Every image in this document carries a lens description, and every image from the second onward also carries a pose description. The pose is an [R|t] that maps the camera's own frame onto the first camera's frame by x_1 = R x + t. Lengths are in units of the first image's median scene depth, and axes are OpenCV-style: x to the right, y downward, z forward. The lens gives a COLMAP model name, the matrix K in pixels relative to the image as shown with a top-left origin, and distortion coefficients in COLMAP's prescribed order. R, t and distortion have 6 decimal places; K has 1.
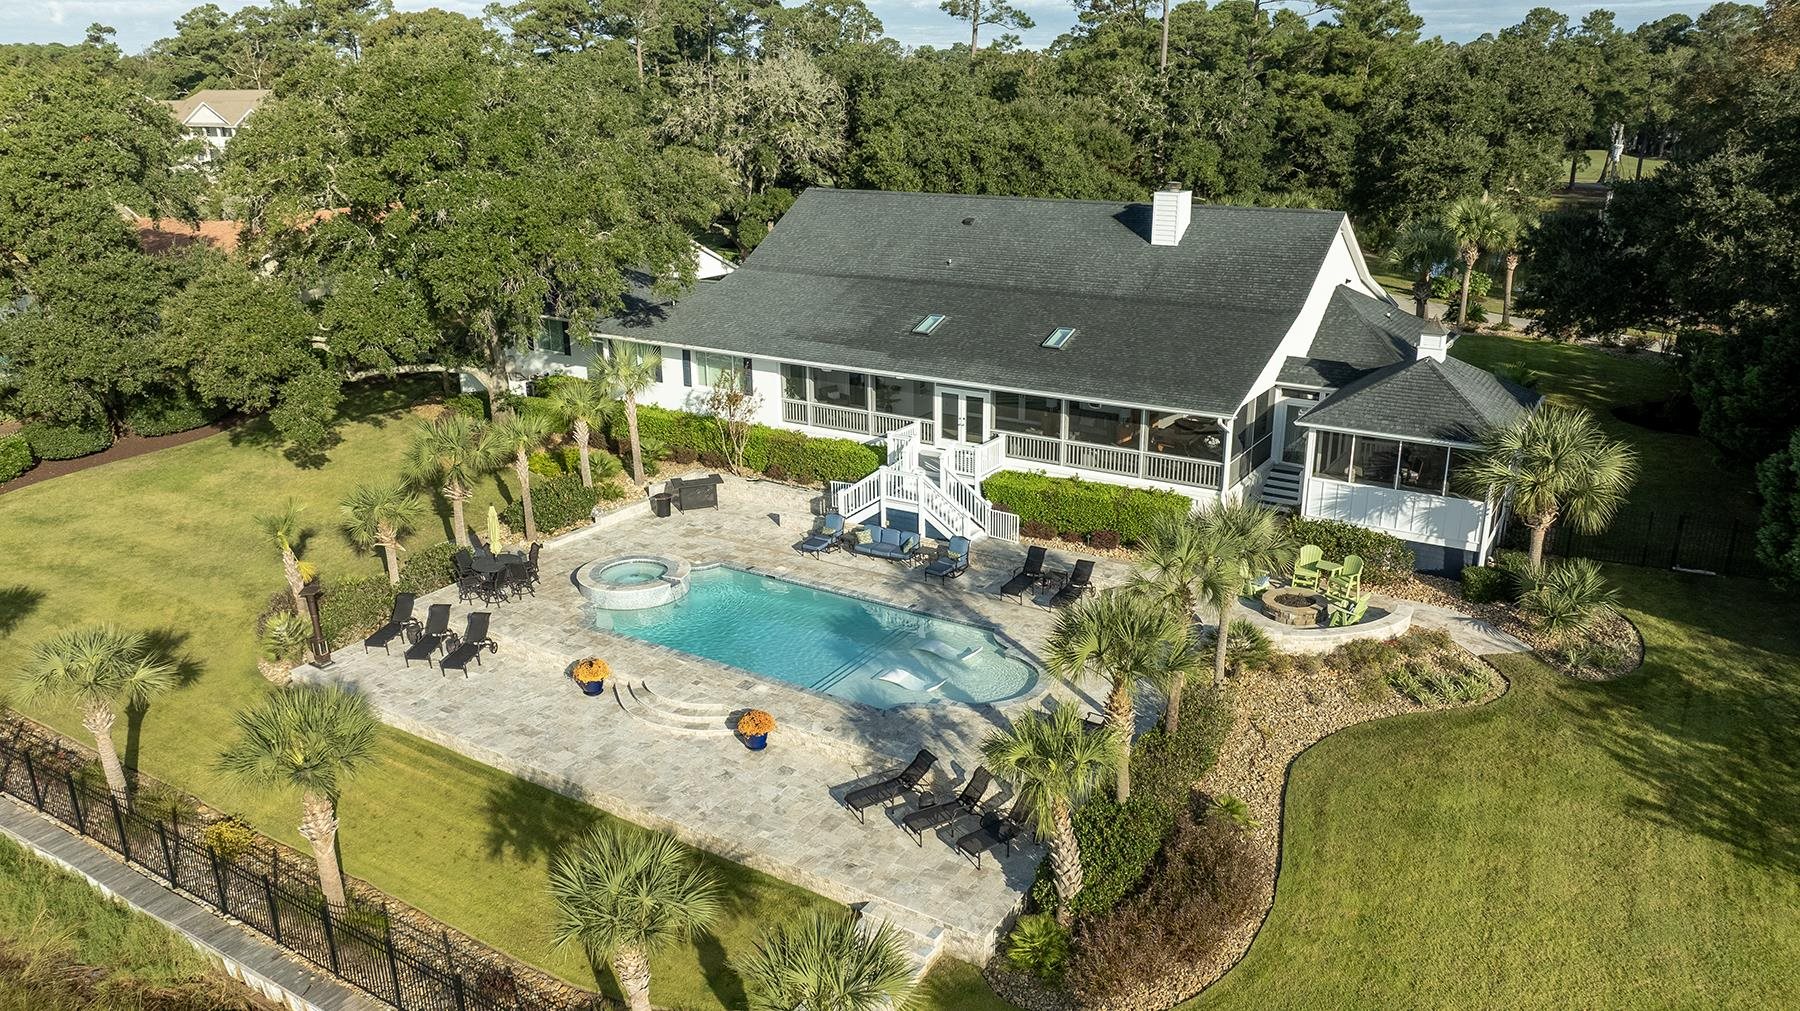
lens RADIAL K [[1268.5, 0, 900.0], [0, 1268.5, 505.5], [0, 0, 1]] dist [-0.011712, -0.002314]
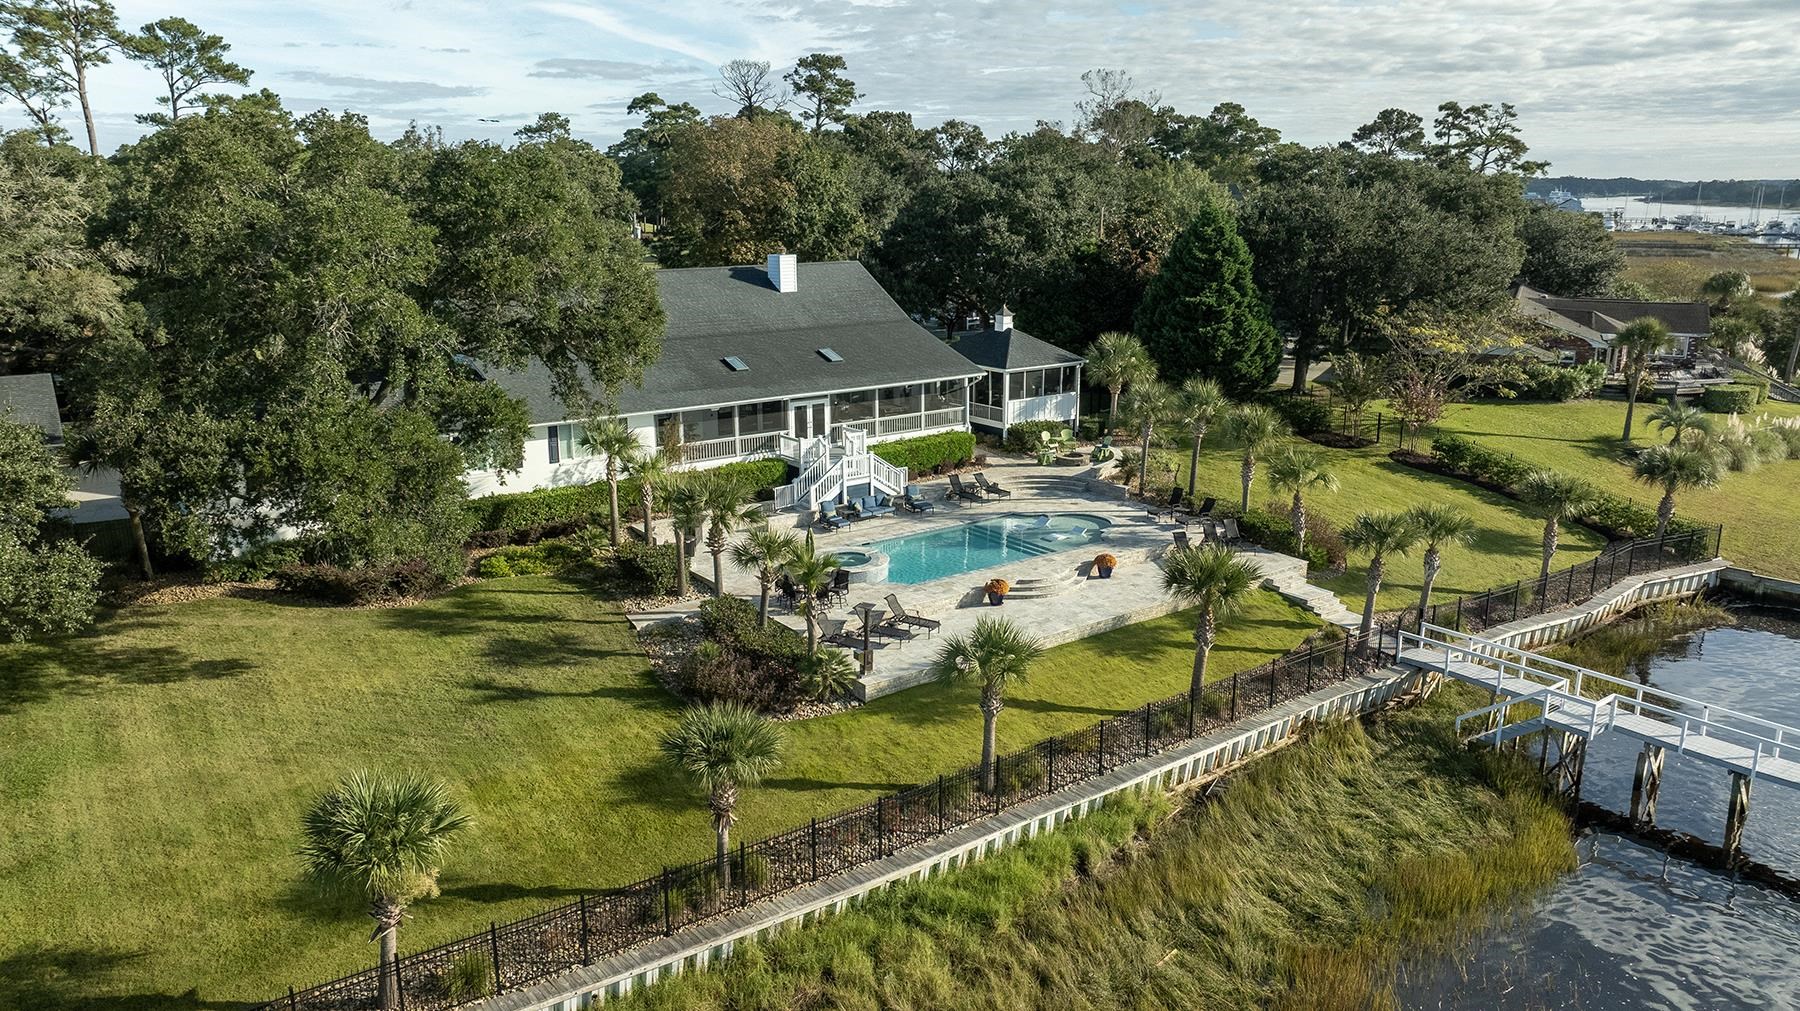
lens RADIAL K [[1281.7, 0, 900.0], [0, 1281.7, 505.5], [0, 0, 1]] dist [-0.005075, 0.004329]
pose [[0.370684, -0.218366, 0.902724, -1.145829], [0.298577, 0.948390, 0.106808, -0.100944], [-0.879458, 0.229940, 0.416752, 0.373834]]
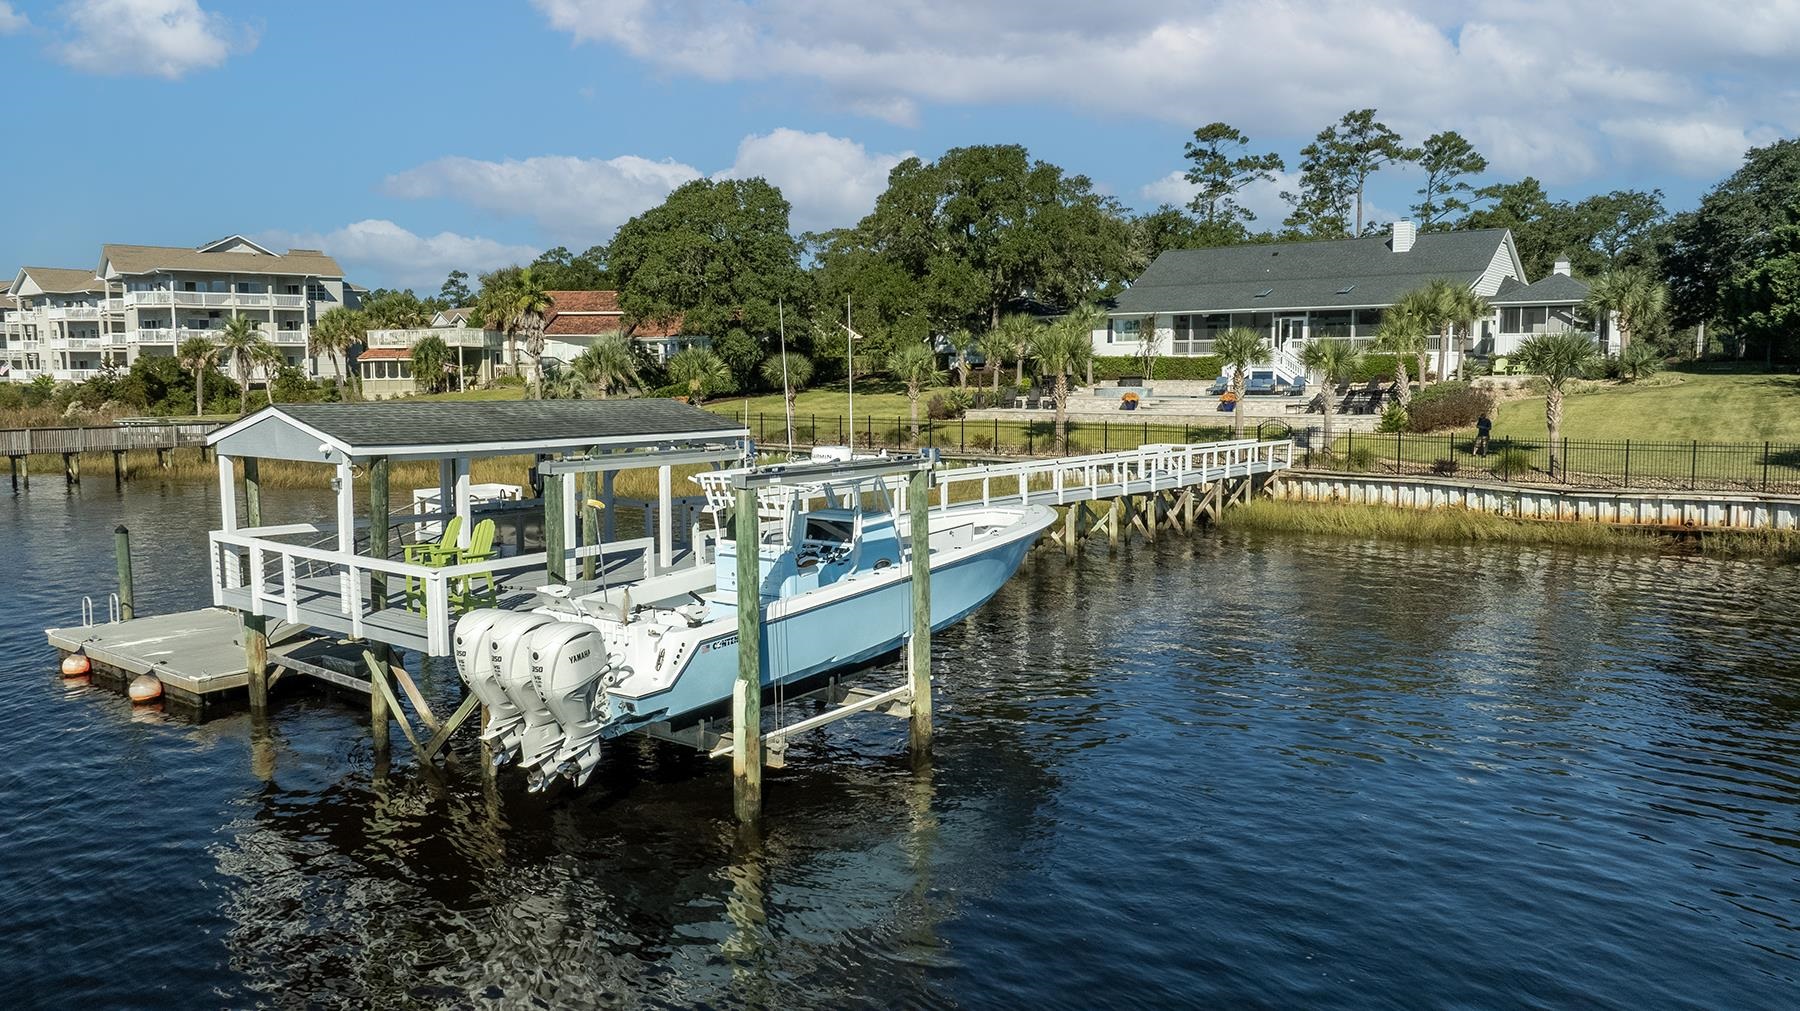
lens RADIAL K [[1268.5, 0, 900.0], [0, 1268.5, 505.5], [0, 0, 1]] dist [-0.011712, -0.002314]
pose [[0.993702, 0.016572, -0.110822, -0.287801], [-0.040386, 0.975500, -0.216260, 0.561857], [0.104523, 0.219374, 0.970026, -0.706062]]
